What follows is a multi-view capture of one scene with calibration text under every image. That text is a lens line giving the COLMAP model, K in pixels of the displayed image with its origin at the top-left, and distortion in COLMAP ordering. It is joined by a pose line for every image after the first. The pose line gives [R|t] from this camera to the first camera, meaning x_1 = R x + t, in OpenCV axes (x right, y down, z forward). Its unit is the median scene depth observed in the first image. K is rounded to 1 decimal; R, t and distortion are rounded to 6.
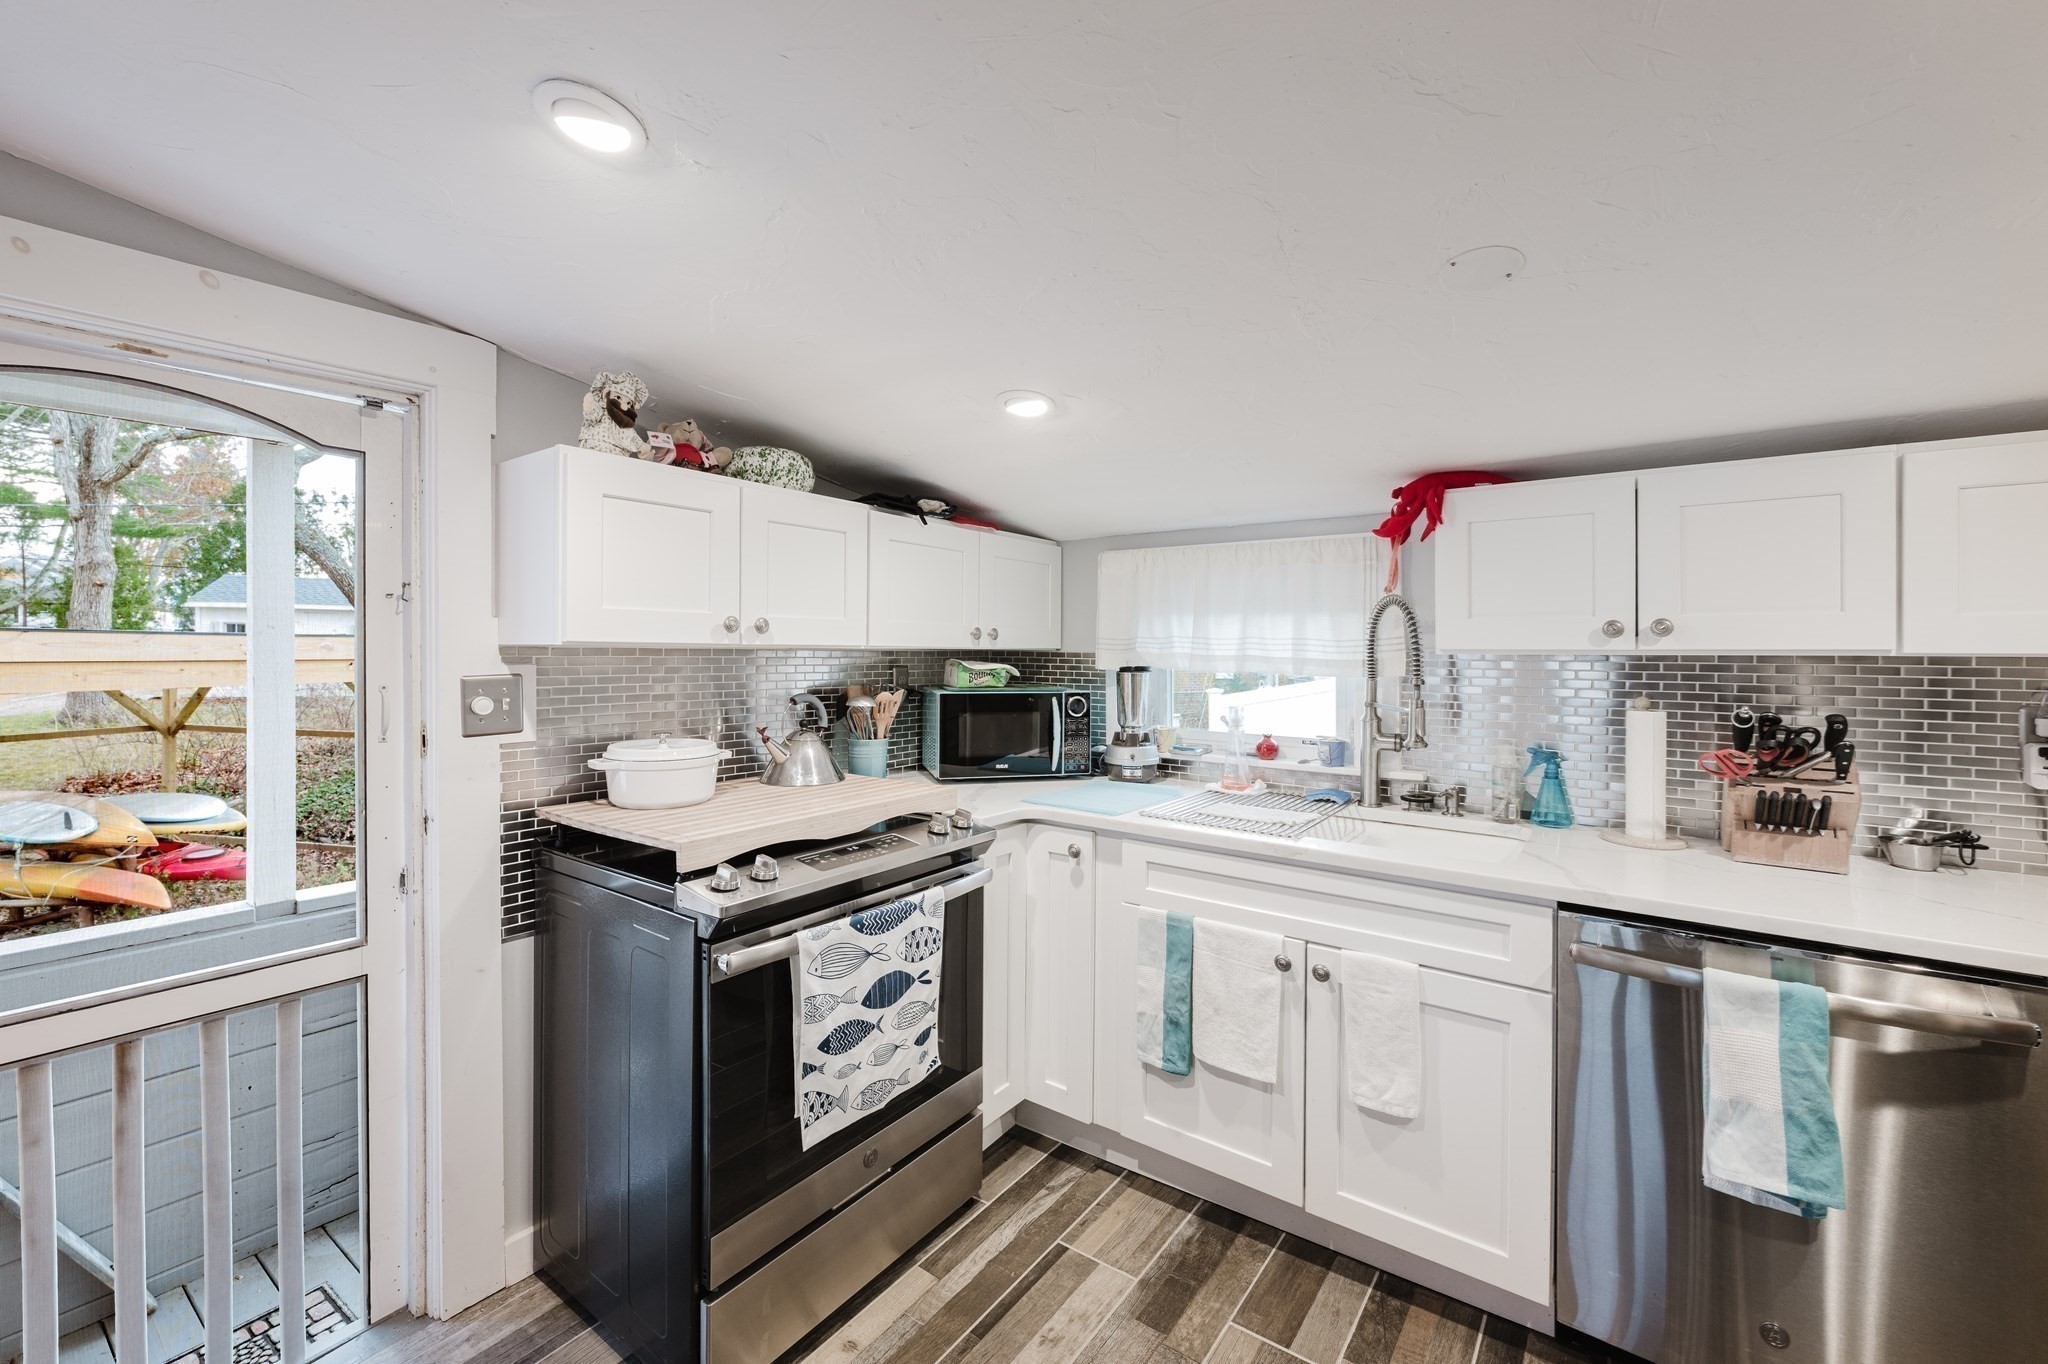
lens RADIAL K [[842.7, 0, 1020.1], [0, 842.7, 637.6], [0, 0, 1]] dist [-0.001249, -0.000218]
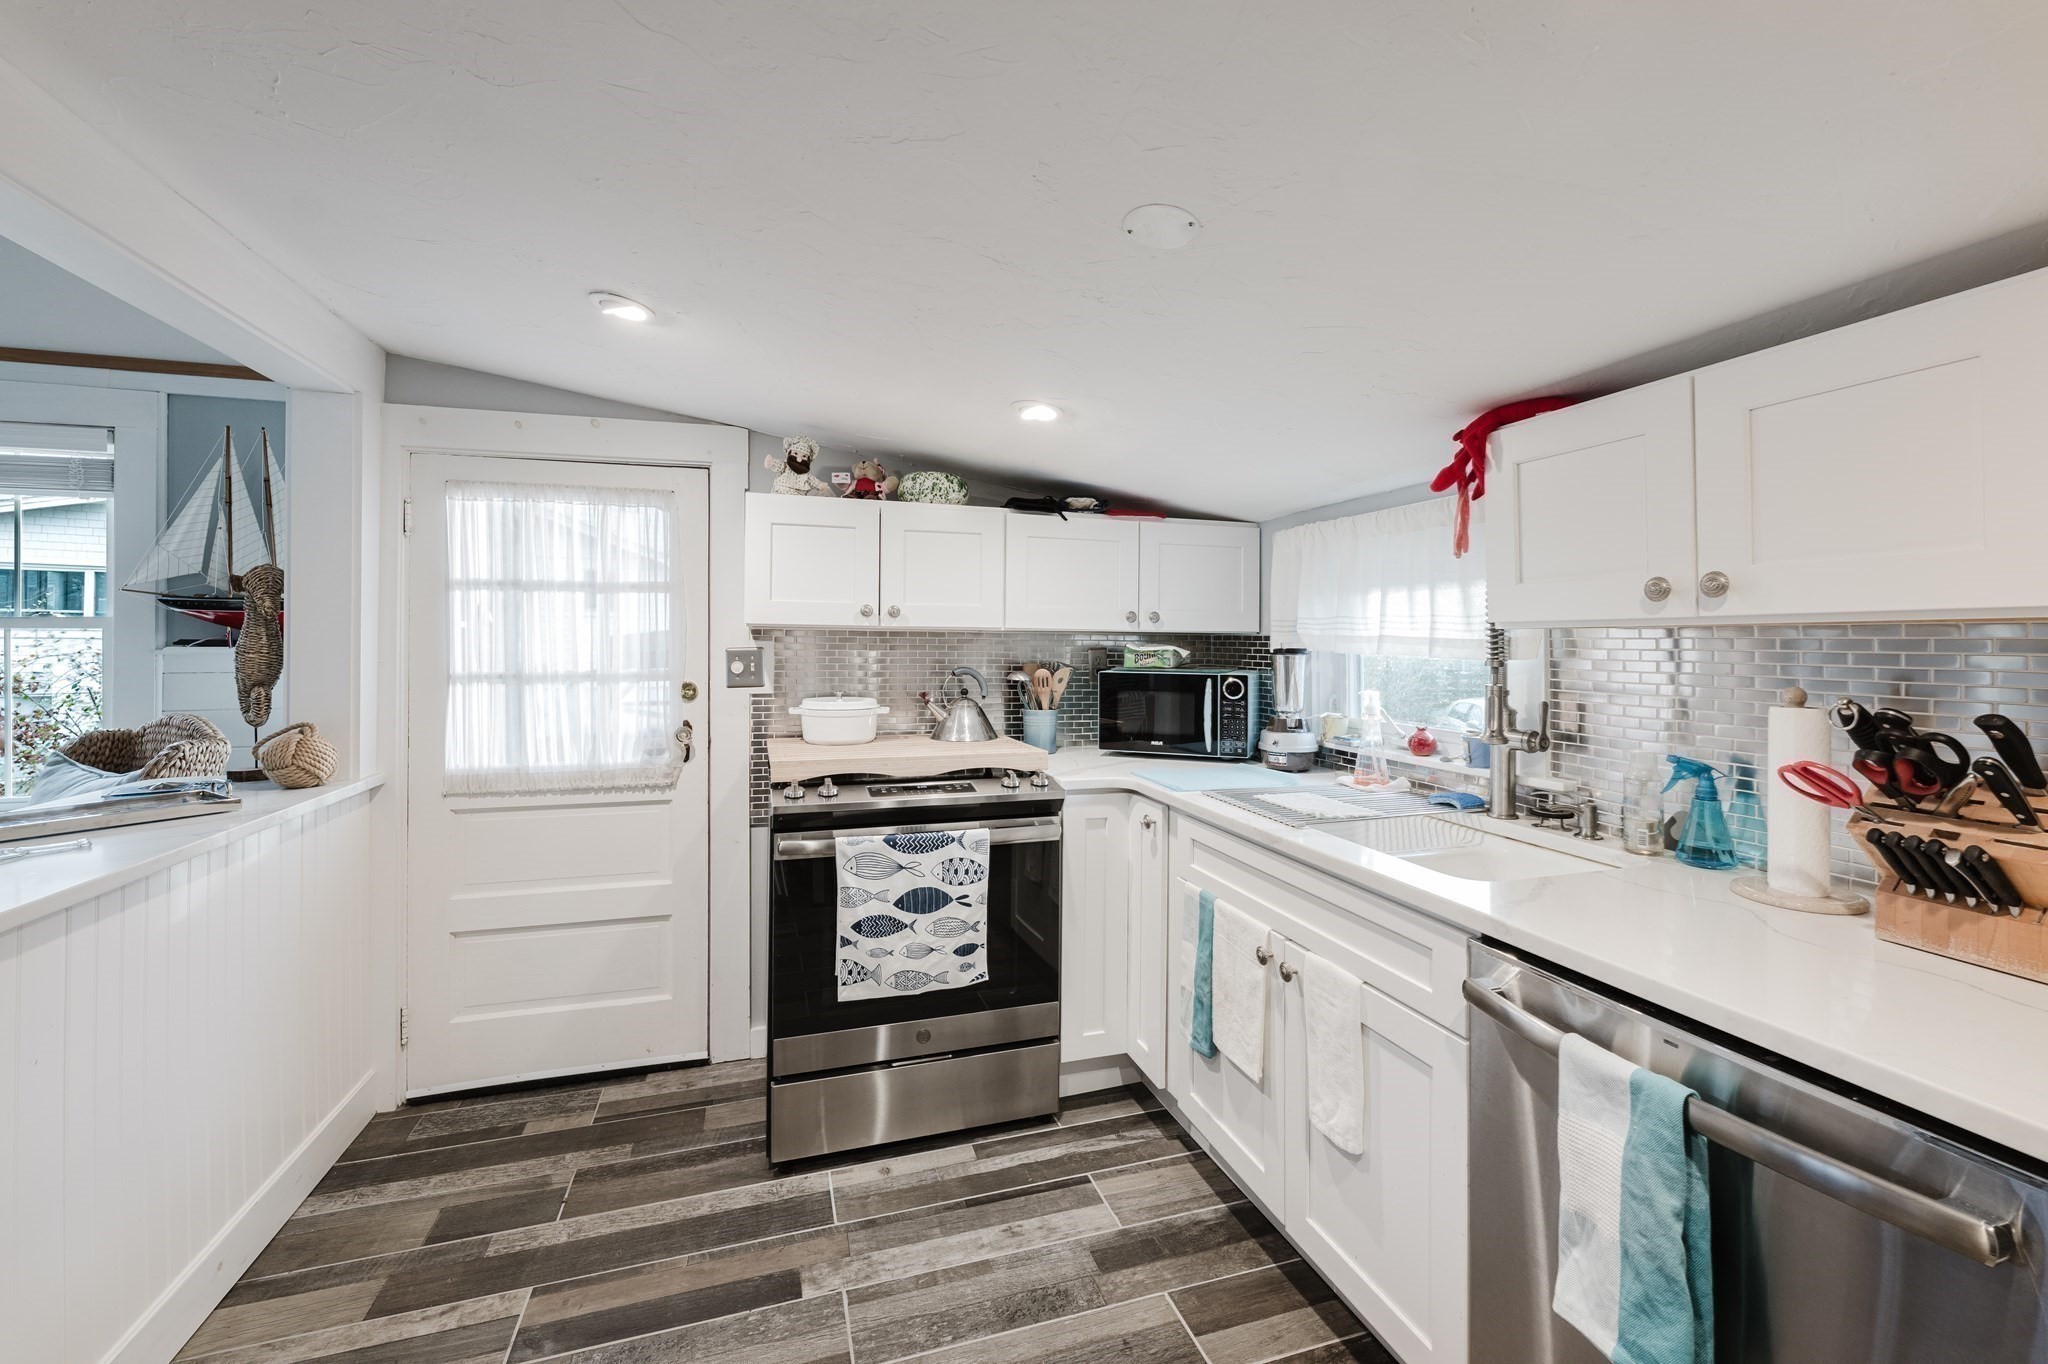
lens RADIAL K [[841.9, 0, 1019.0], [0, 841.9, 624.1], [0, 0, 1]] dist [-0.000774, -0.000371]
pose [[0.804921, -0.012680, -0.593247, 0.647076], [0.005421, 0.999887, -0.014016, 0.025599], [0.593358, 0.008066, 0.804898, 0.073668]]
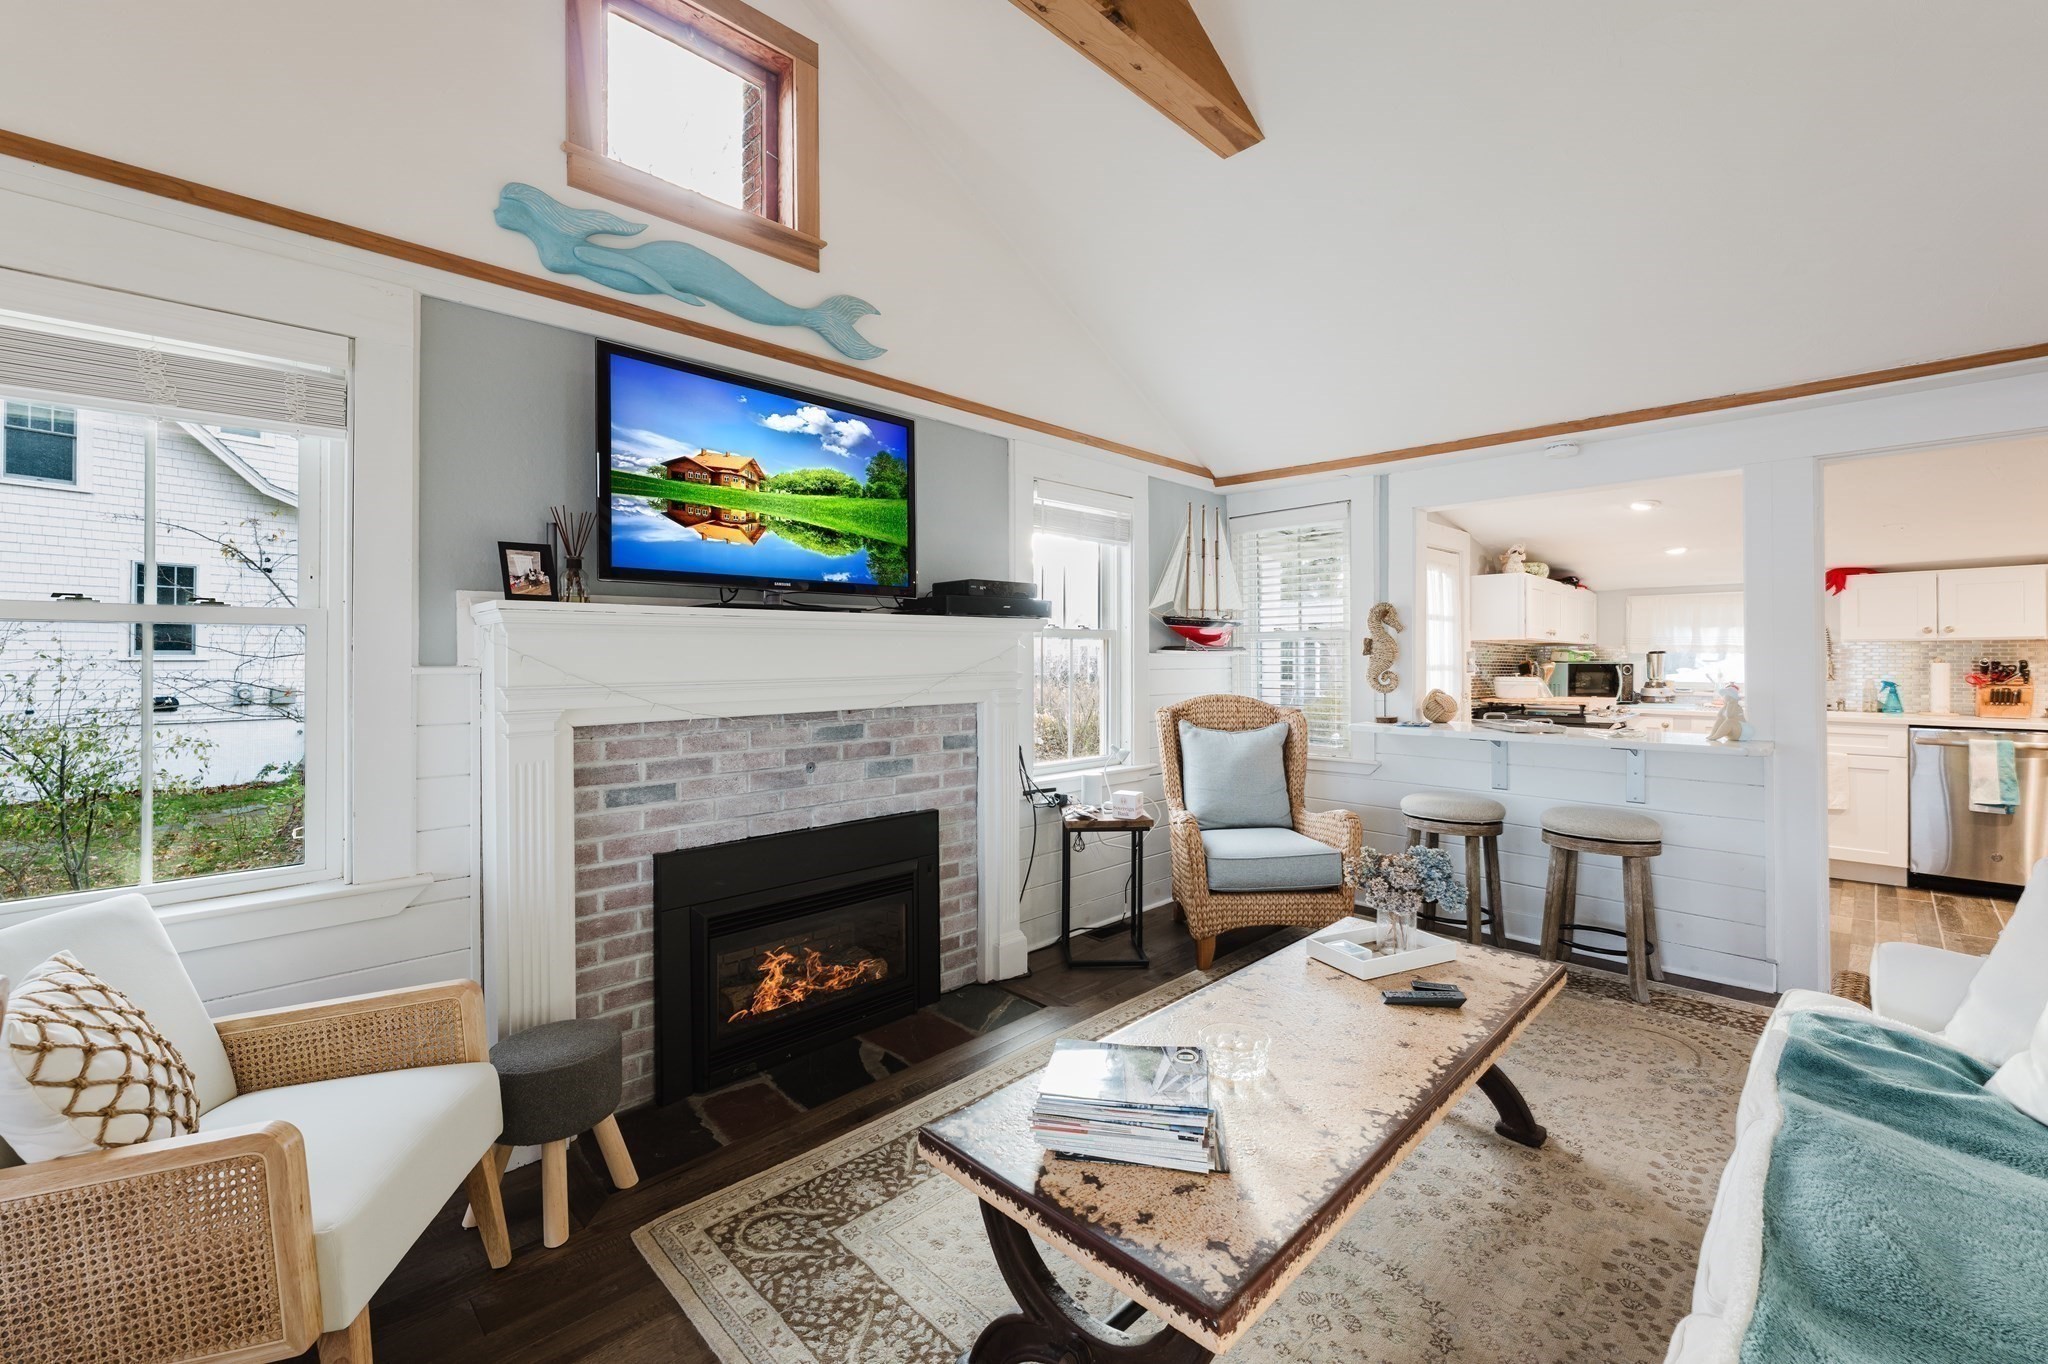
lens RADIAL K [[837.0, 0, 1027.1], [0, 837.0, 645.3], [0, 0, 1]] dist [-0.001241, -0.000293]
pose [[0.987197, -0.008009, -0.159305, -1.570722], [0.007366, 0.999962, -0.004628, 0.026492], [0.159336, 0.003395, 0.987219, -1.919746]]
